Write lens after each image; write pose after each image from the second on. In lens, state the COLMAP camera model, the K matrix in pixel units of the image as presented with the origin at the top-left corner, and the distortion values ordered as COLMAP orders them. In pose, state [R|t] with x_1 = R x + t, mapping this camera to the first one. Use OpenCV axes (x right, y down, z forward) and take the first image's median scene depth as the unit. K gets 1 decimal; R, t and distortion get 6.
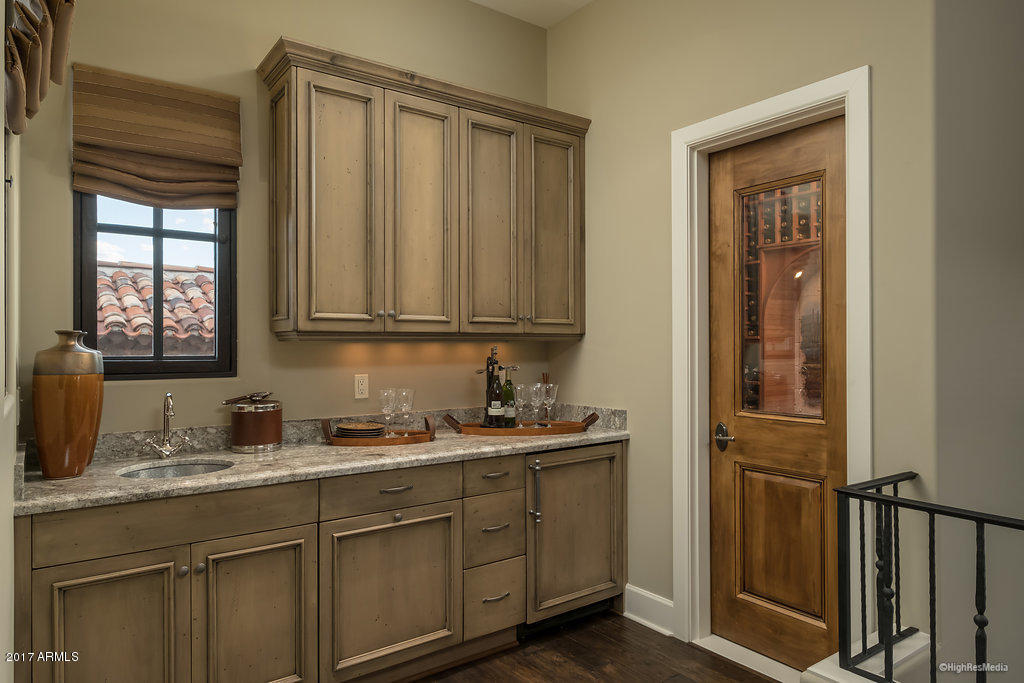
lens RADIAL K [[647.2, 0, 512.0], [0, 647.2, 341.5], [0, 0, 1]] dist [-0.004246, -0.001013]
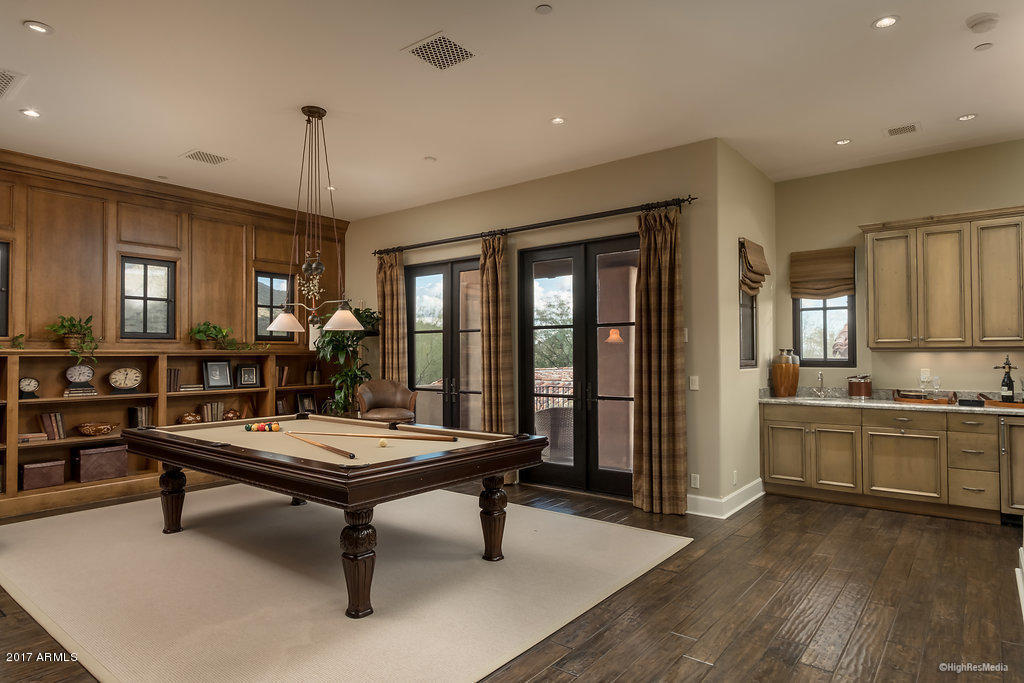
lens RADIAL K [[596.1, 0, 512.0], [0, 596.1, 341.5], [0, 0, 1]] dist [-0.001038, -0.000421]
pose [[0.261625, -0.019419, -0.964974, 1.319611], [0.008029, 0.999807, -0.017944, -0.010061], [0.965136, -0.003053, 0.261730, -0.749610]]
